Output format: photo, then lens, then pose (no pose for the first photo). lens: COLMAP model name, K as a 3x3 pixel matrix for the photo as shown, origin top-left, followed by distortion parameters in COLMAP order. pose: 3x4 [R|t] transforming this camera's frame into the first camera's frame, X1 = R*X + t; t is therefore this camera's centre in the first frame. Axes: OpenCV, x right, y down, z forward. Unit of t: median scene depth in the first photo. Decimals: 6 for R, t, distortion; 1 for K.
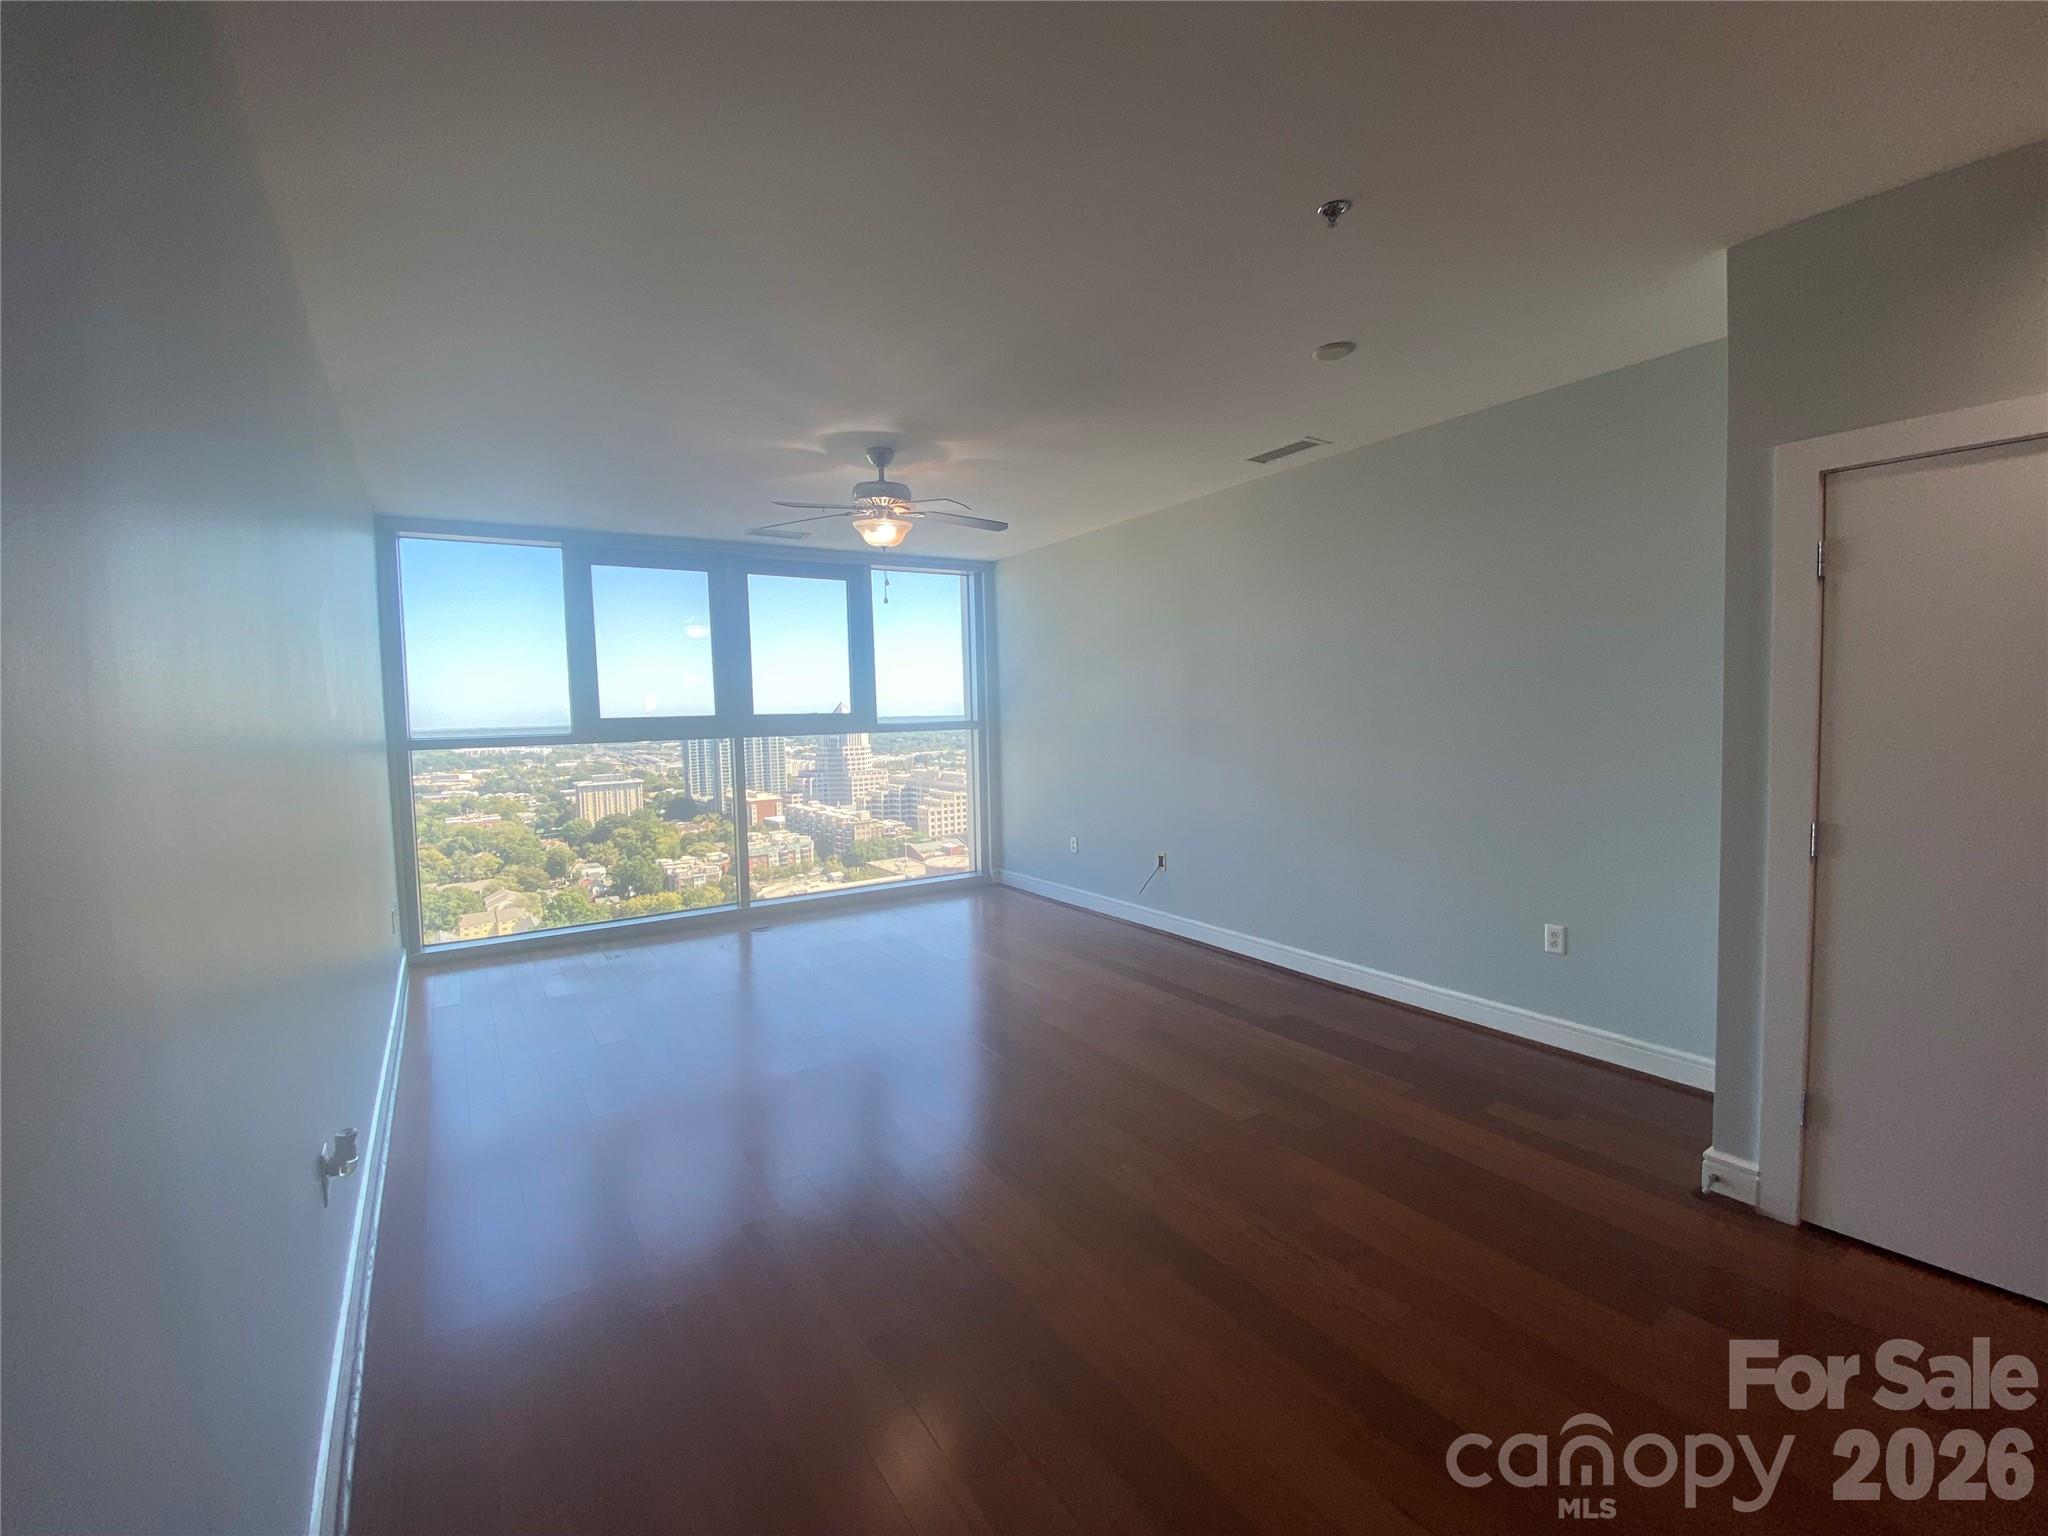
lens RADIAL K [[838.6, 0, 1017.8], [0, 838.6, 758.3], [0, 0, 1]] dist [-0.000687, -0.000122]
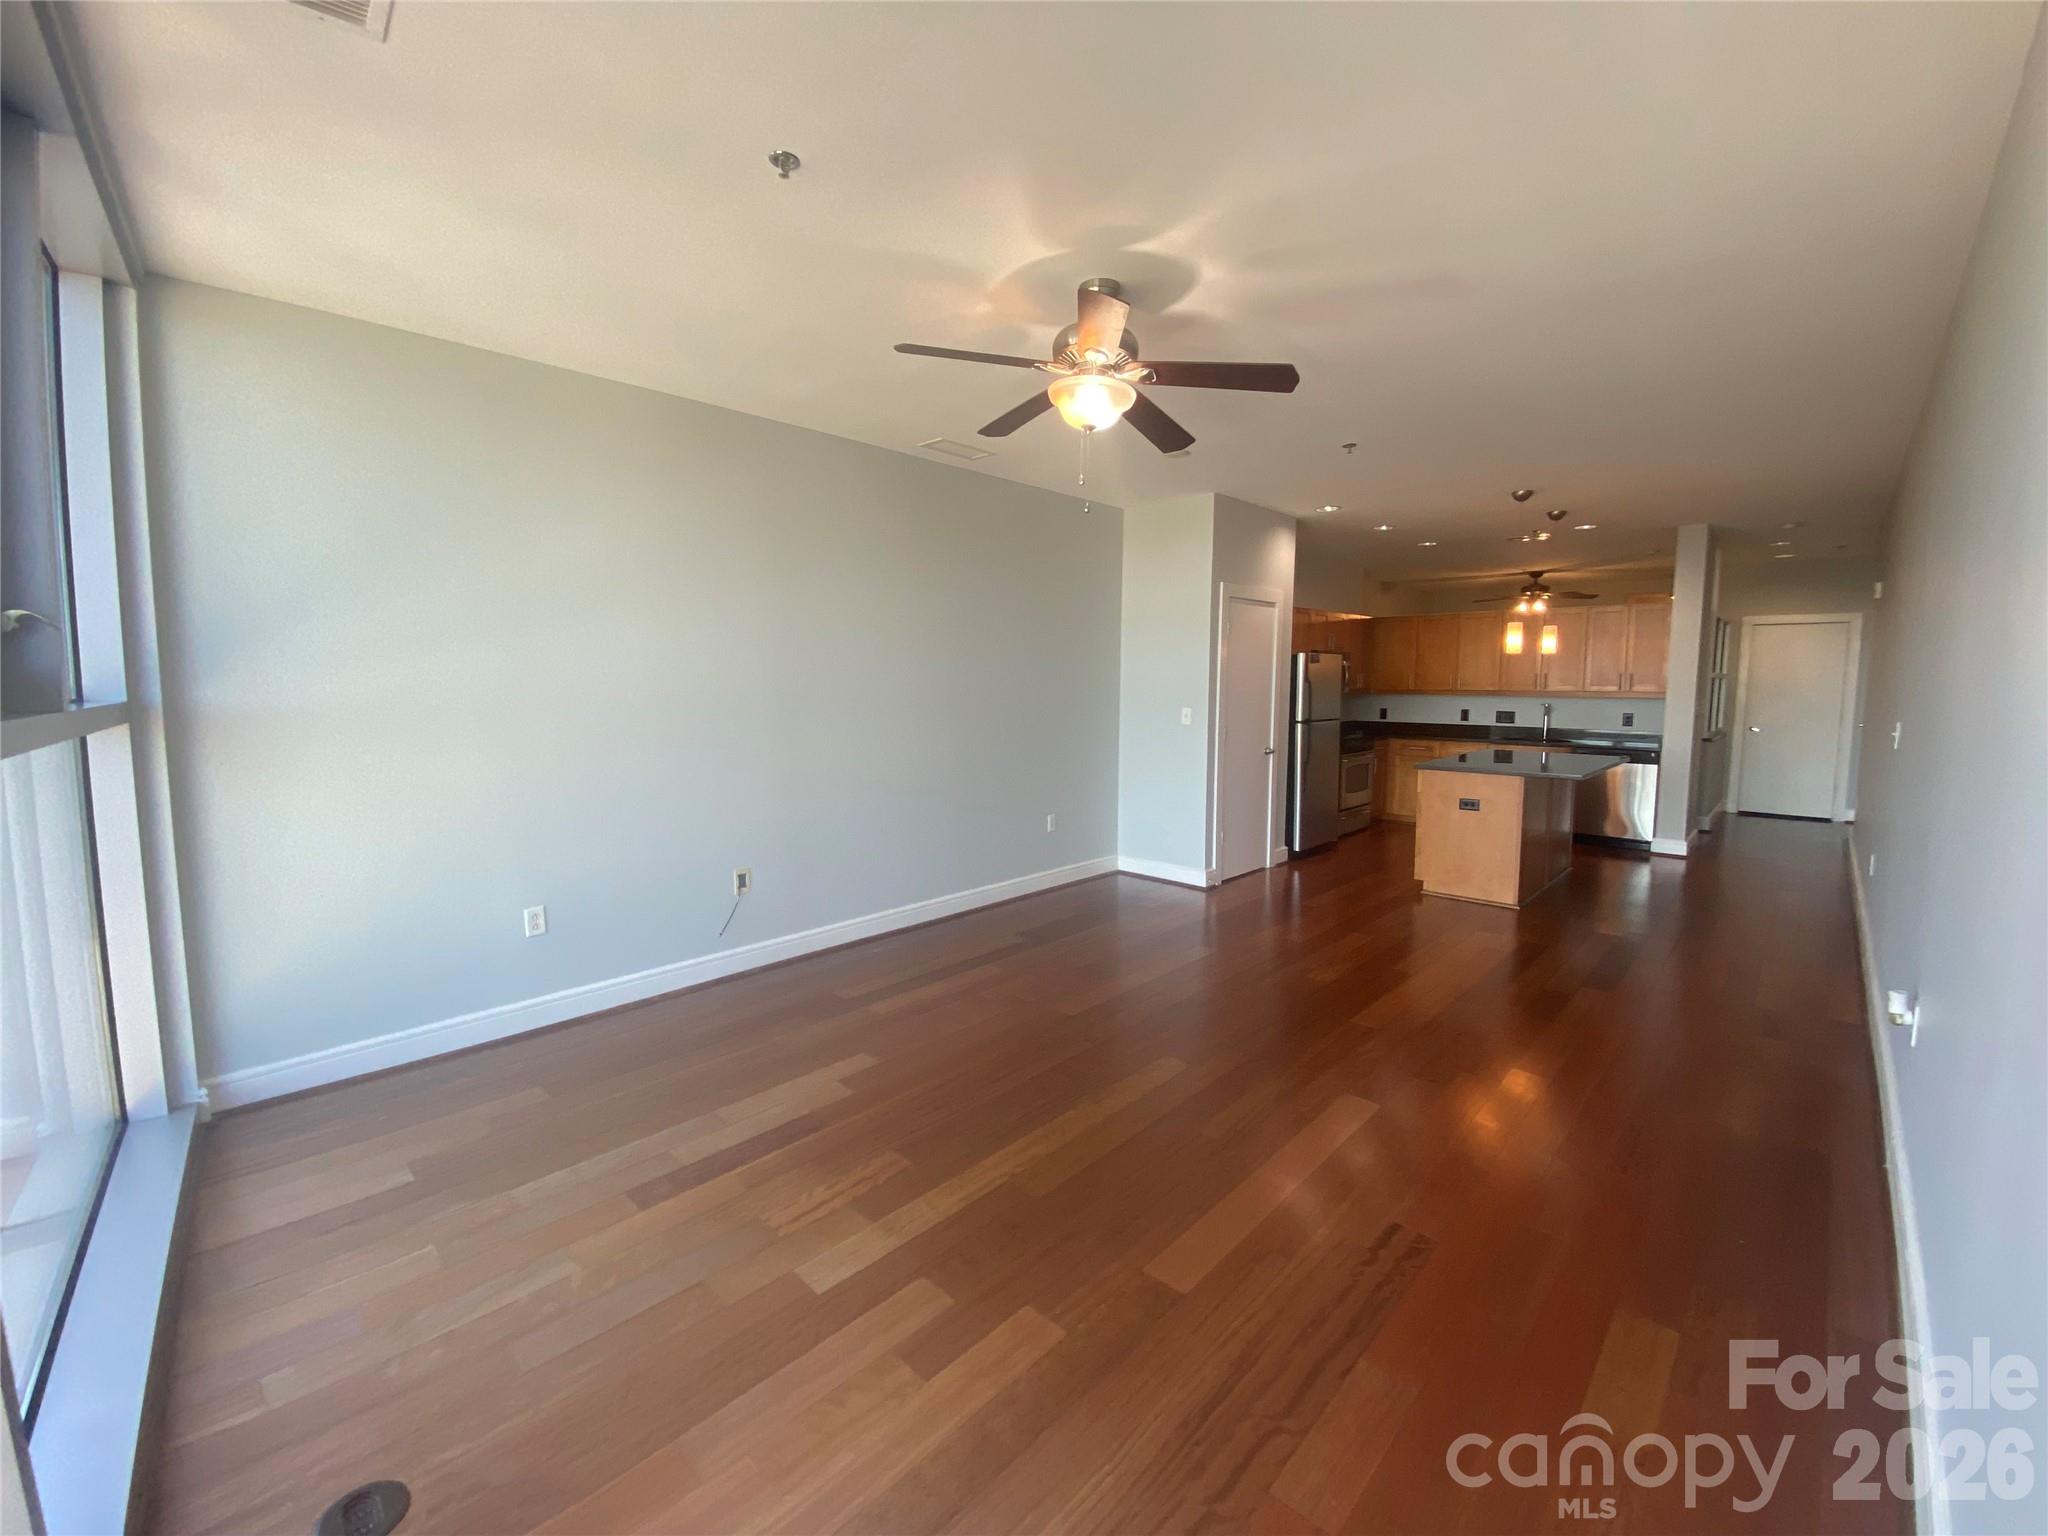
lens RADIAL K [[838.6, 0, 1017.8], [0, 838.6, 758.3], [0, 0, 1]] dist [-0.000687, -0.000122]
pose [[-0.222469, -0.069355, 0.972470, -0.613150], [0.057111, 0.994827, 0.084015, -0.036734], [-0.973266, 0.074230, -0.217357, 0.914091]]
